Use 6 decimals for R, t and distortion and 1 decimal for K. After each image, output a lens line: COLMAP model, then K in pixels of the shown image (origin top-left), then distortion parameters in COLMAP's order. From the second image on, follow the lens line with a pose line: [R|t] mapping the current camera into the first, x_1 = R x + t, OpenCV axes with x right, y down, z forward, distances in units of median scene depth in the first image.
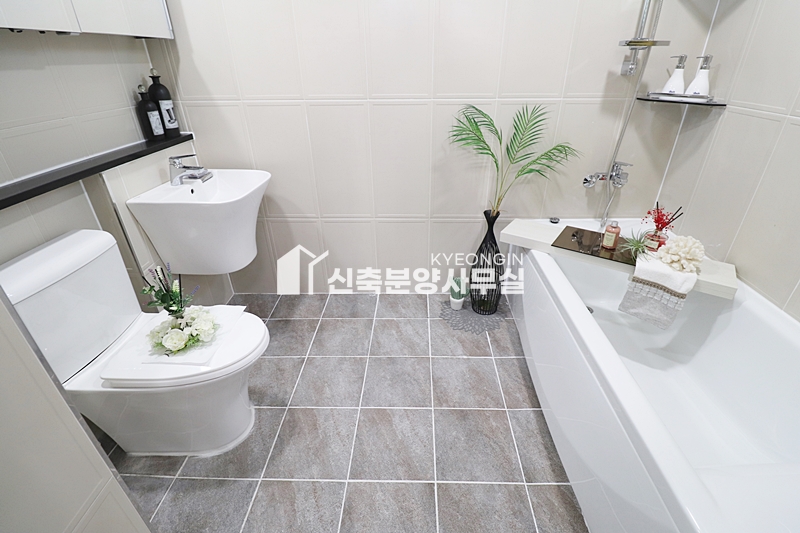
lens RADIAL K [[371.2, 0, 408.7], [0, 371.2, 262.5], [0, 0, 1]] dist [-0.010701, -0.008113]
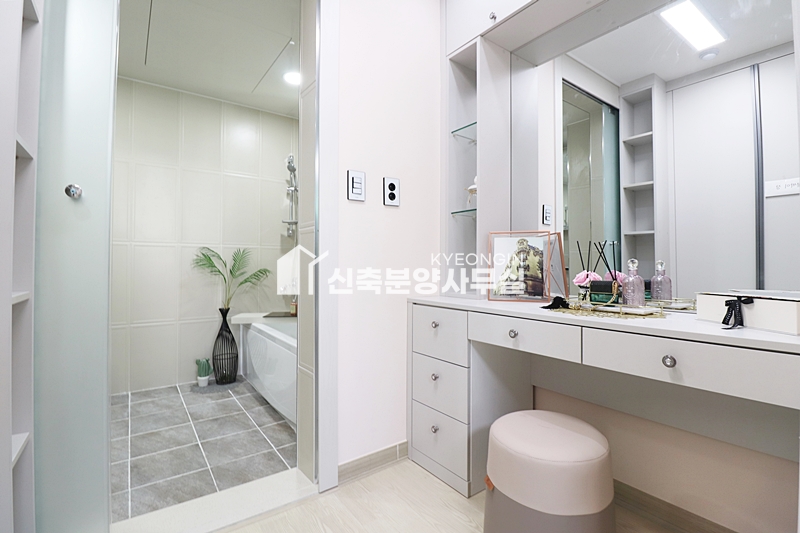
lens RADIAL K [[371.2, 0, 406.3], [0, 371.2, 263.2], [0, 0, 1]] dist [-0.010701, -0.008113]
pose [[0.789608, 0.014473, 0.613441, -0.144662], [0.281253, 0.879984, -0.382785, 0.555390], [-0.545358, 0.474782, 0.690772, -0.656143]]
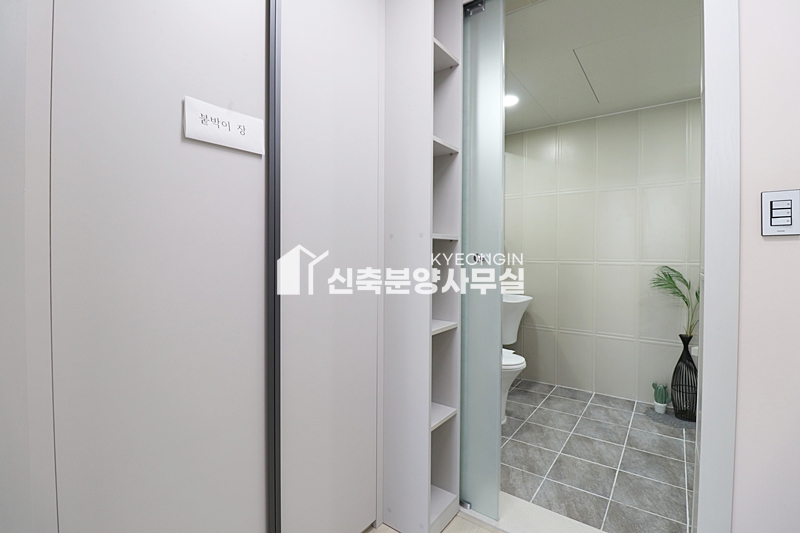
lens RADIAL K [[371.2, 0, 404.6], [0, 371.2, 255.2], [0, 0, 1]] dist [-0.010701, -0.008113]
pose [[0.820831, 0.017057, -0.570916, 0.148029], [-0.282832, 0.880542, -0.380332, 0.463724], [0.496228, 0.473662, 0.727600, -0.750674]]
